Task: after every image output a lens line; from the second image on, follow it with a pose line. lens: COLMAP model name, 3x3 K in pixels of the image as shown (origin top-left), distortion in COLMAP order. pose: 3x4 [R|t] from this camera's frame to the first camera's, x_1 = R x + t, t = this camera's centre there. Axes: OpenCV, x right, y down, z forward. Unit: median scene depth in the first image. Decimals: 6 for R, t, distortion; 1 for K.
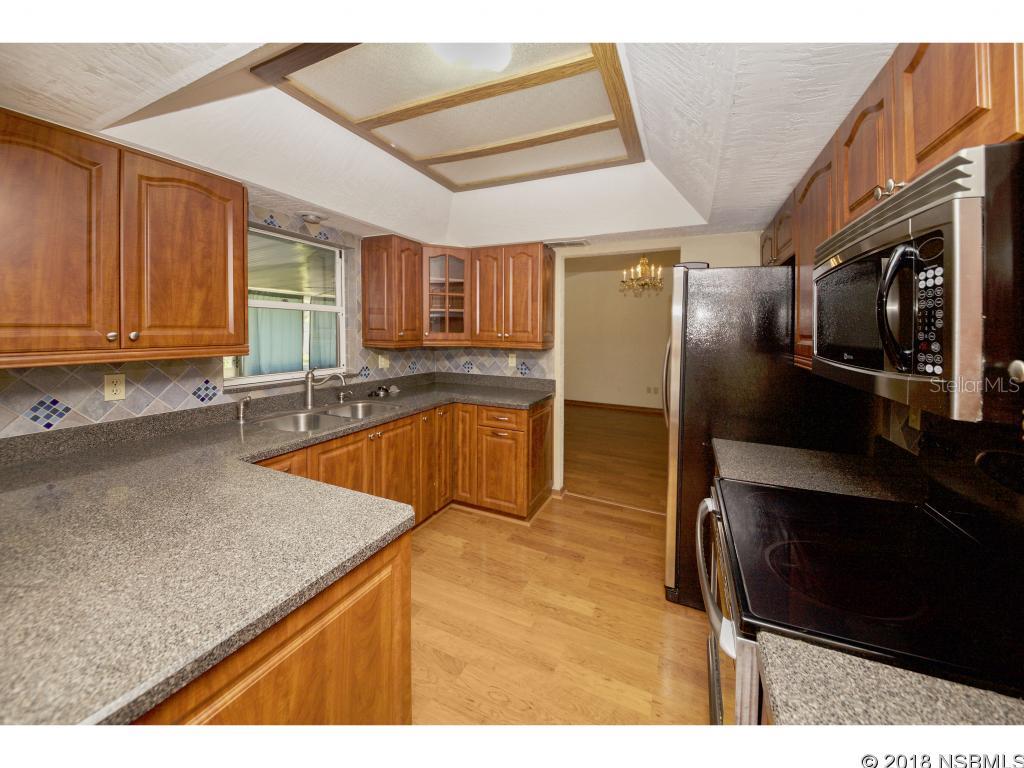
lens RADIAL K [[367.4, 0, 512.7], [0, 367.4, 381.3], [0, 0, 1]] dist [-0.004754, 0.000648]
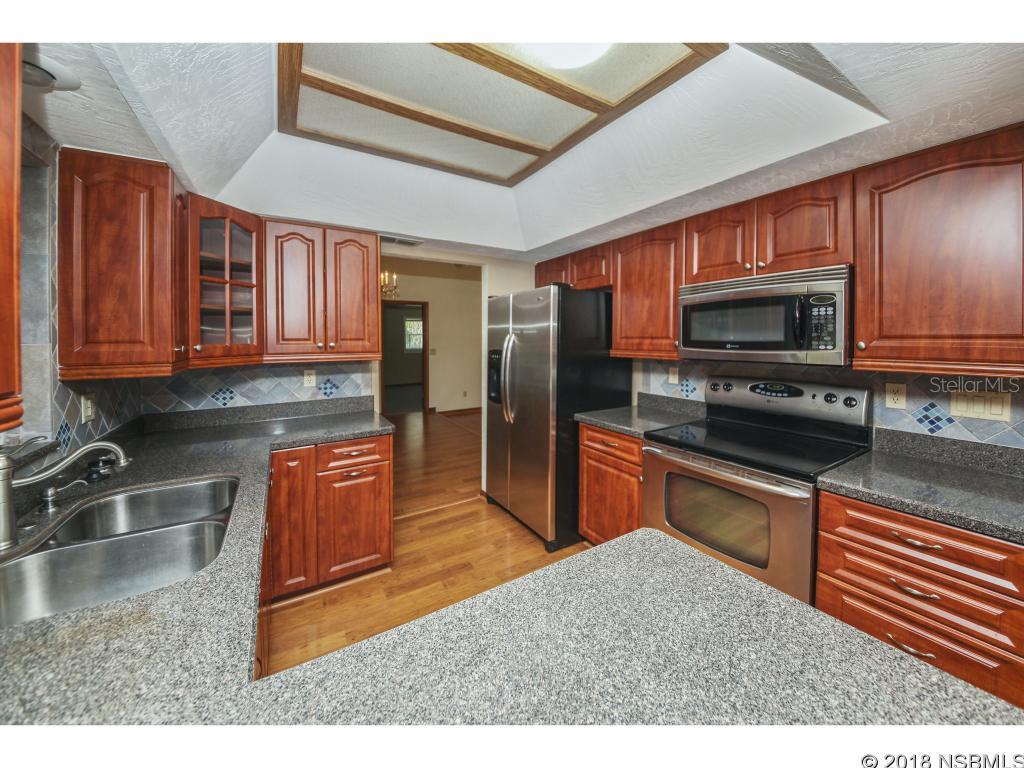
lens RADIAL K [[367.4, 0, 512.7], [0, 367.4, 383.0], [0, 0, 1]] dist [-0.004754, 0.000648]
pose [[0.557726, -0.125572, 0.820471, -0.443349], [0.132024, 0.989326, 0.061670, -0.045927], [-0.819458, 0.073926, 0.568352, 0.270049]]
